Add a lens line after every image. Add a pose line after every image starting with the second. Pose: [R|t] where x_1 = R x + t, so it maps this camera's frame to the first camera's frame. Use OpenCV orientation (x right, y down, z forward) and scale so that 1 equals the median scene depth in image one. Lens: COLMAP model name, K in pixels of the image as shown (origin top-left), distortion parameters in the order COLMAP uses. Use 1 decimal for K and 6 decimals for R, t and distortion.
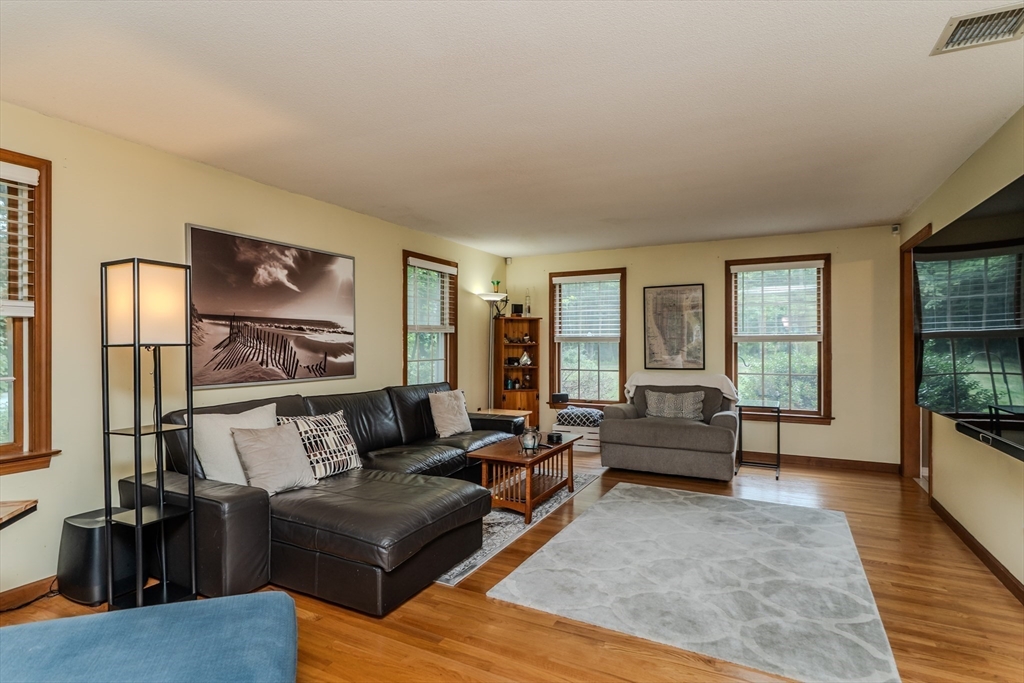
lens RADIAL K [[496.0, 0, 509.1], [0, 496.0, 346.3], [0, 0, 1]] dist [-0.003055, 0.000092]
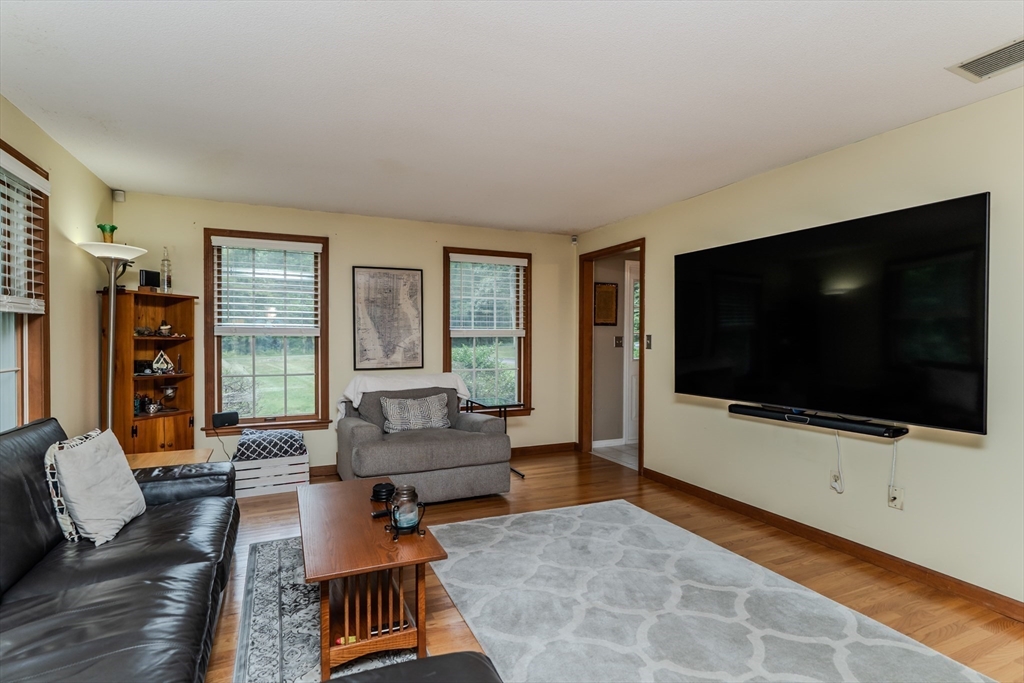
lens RADIAL K [[496.0, 0, 509.1], [0, 496.0, 346.3], [0, 0, 1]] dist [-0.003055, 0.000092]
pose [[0.651661, -0.006700, 0.758481, -0.167893], [0.001018, 0.999968, 0.007959, 0.001791], [-0.758510, -0.004414, 0.651647, 0.308774]]
